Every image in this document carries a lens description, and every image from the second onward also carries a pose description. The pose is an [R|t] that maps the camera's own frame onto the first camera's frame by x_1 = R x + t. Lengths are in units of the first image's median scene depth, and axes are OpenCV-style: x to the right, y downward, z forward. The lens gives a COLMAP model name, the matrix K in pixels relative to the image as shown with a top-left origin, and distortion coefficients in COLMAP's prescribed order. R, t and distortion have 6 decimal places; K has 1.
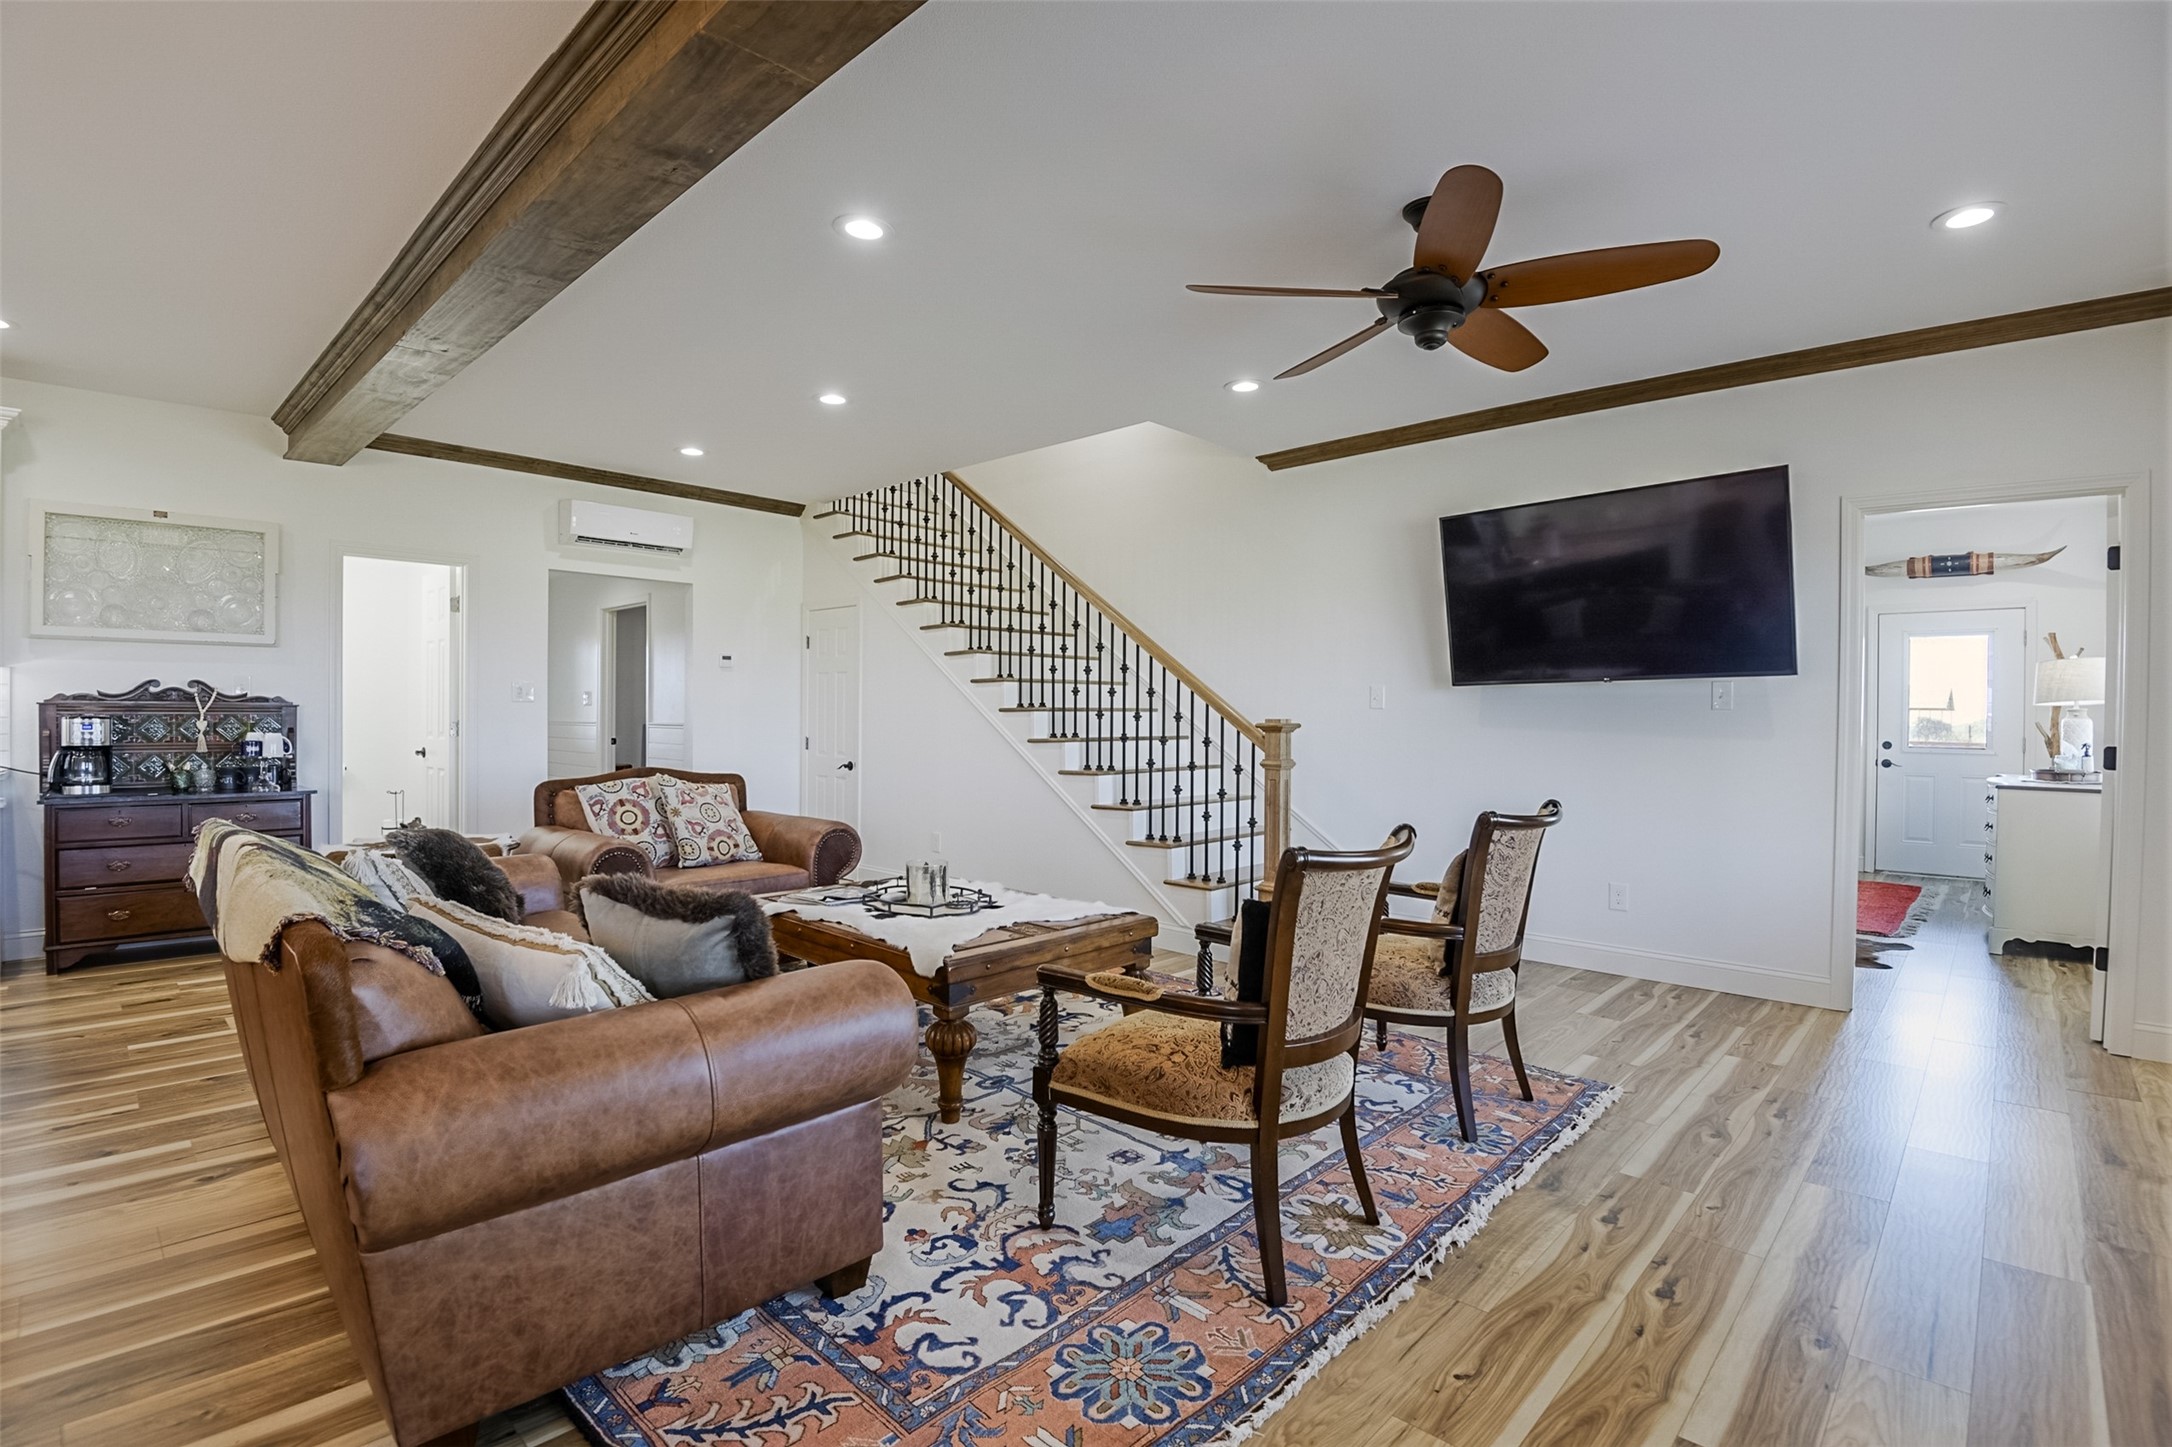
lens RADIAL K [[1060.1, 0, 1086.0], [0, 1060.1, 723.5], [0, 0, 1]] dist [-0.033109, -0.008555]
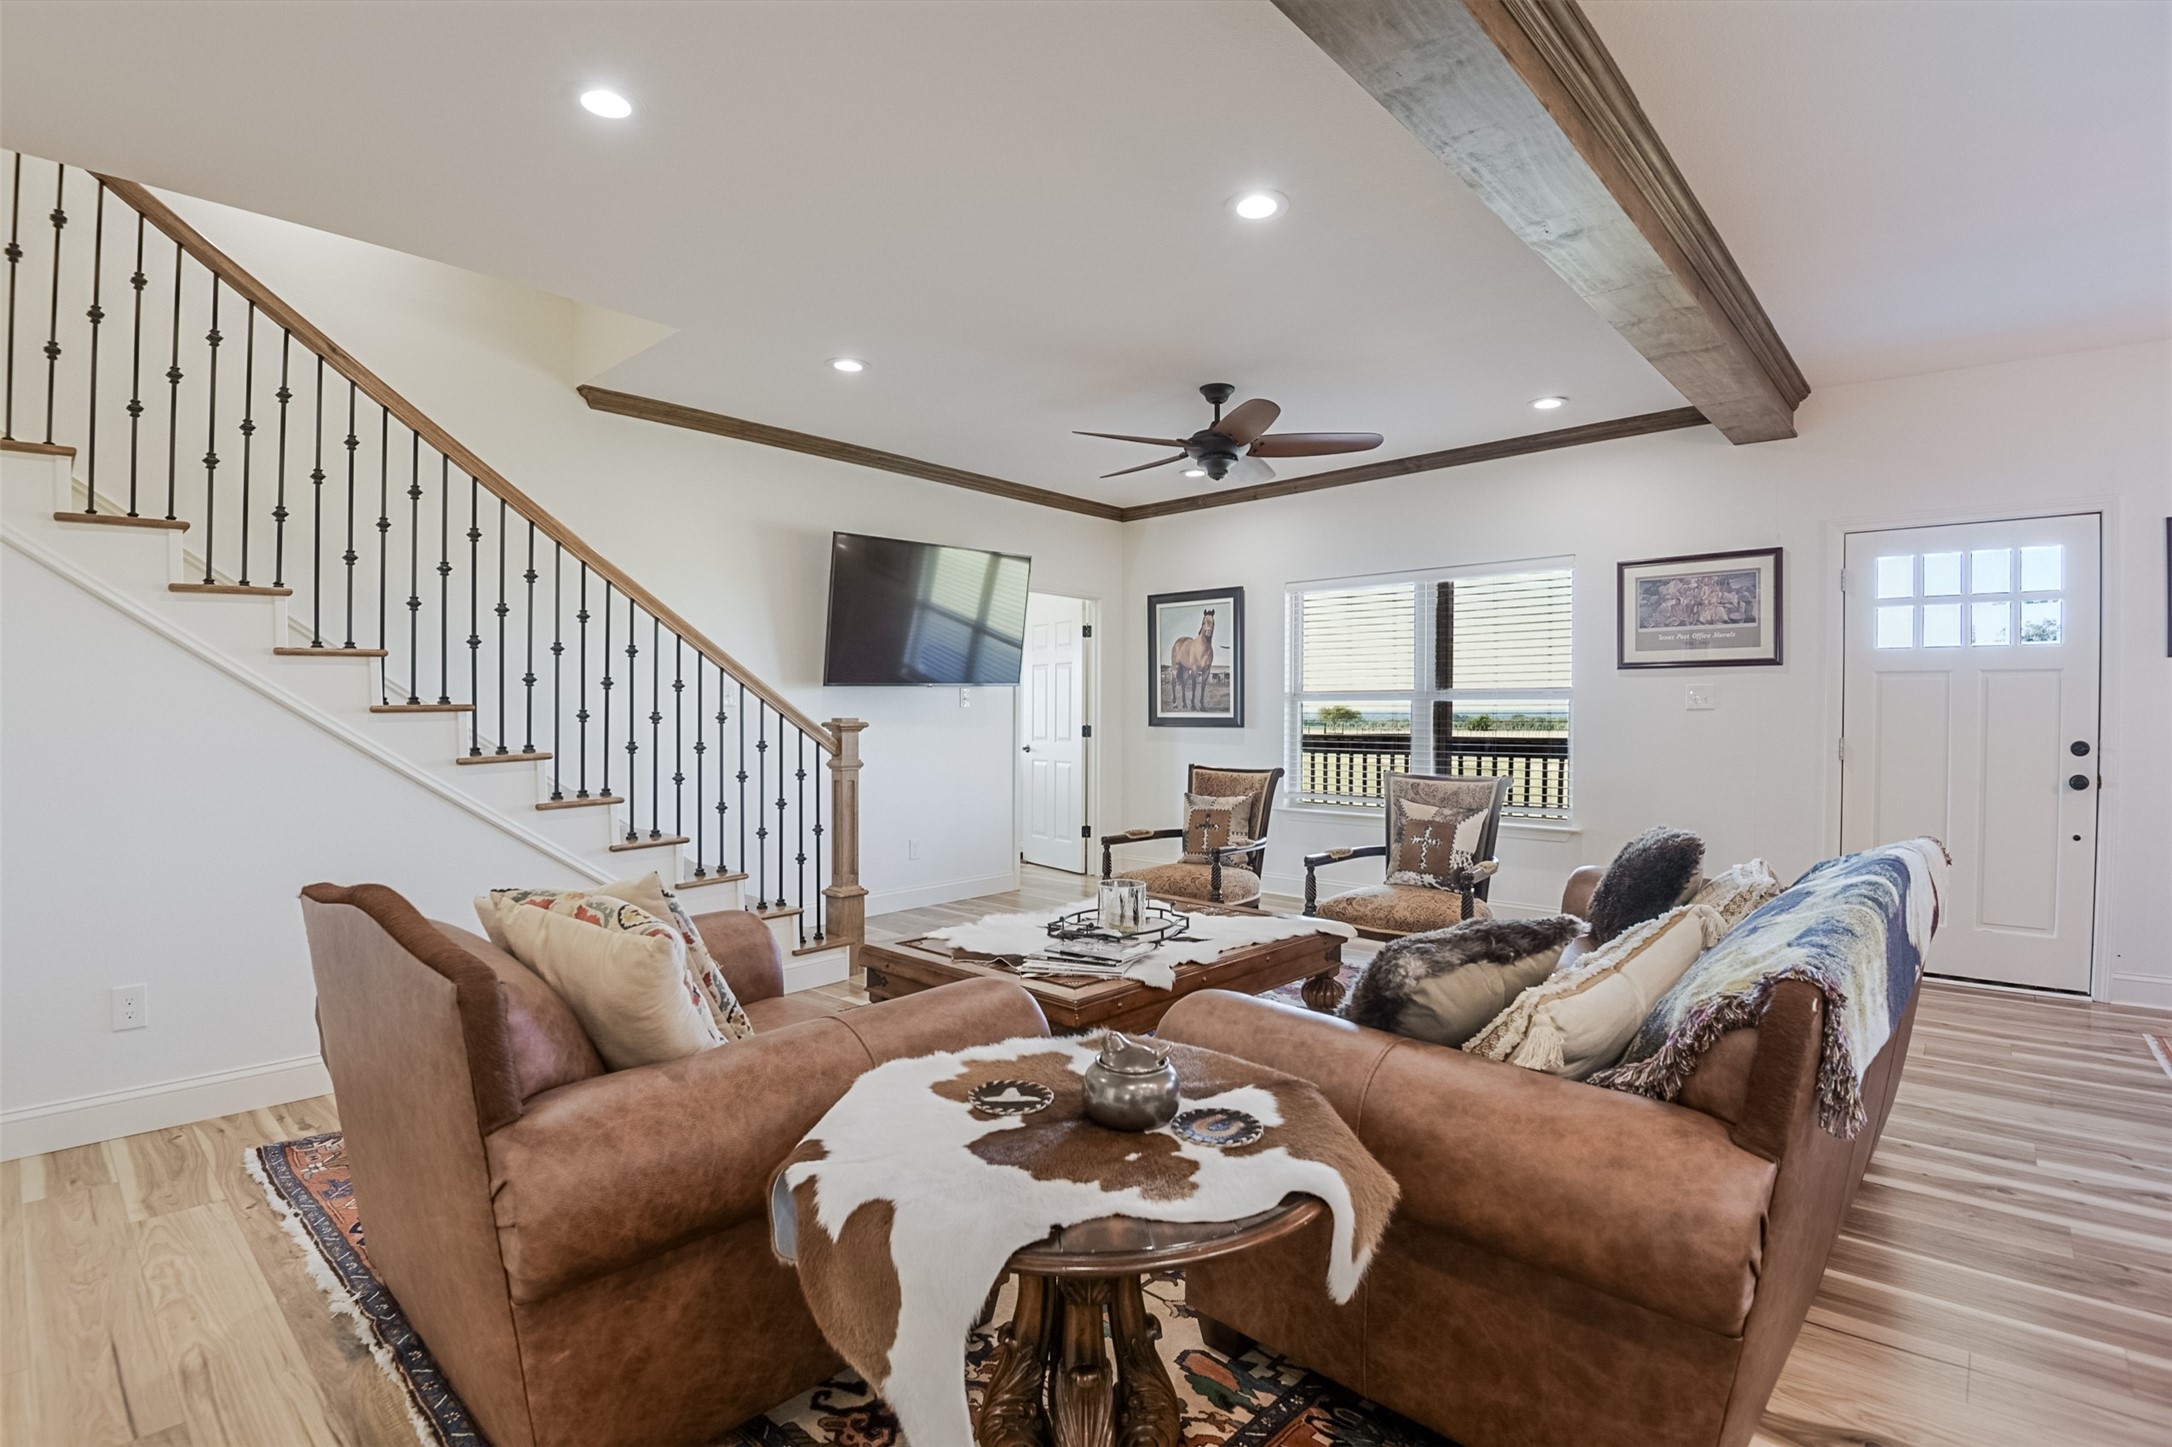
lens RADIAL K [[1068.3, 0, 1086.0], [0, 1068.3, 723.5], [0, 0, 1]] dist [-0.002495, -0.025662]
pose [[-0.074579, -0.019077, 0.997033, -0.798949], [0.010021, 0.999752, 0.019879, -0.016313], [-0.997165, 0.011474, -0.074370, 0.839438]]
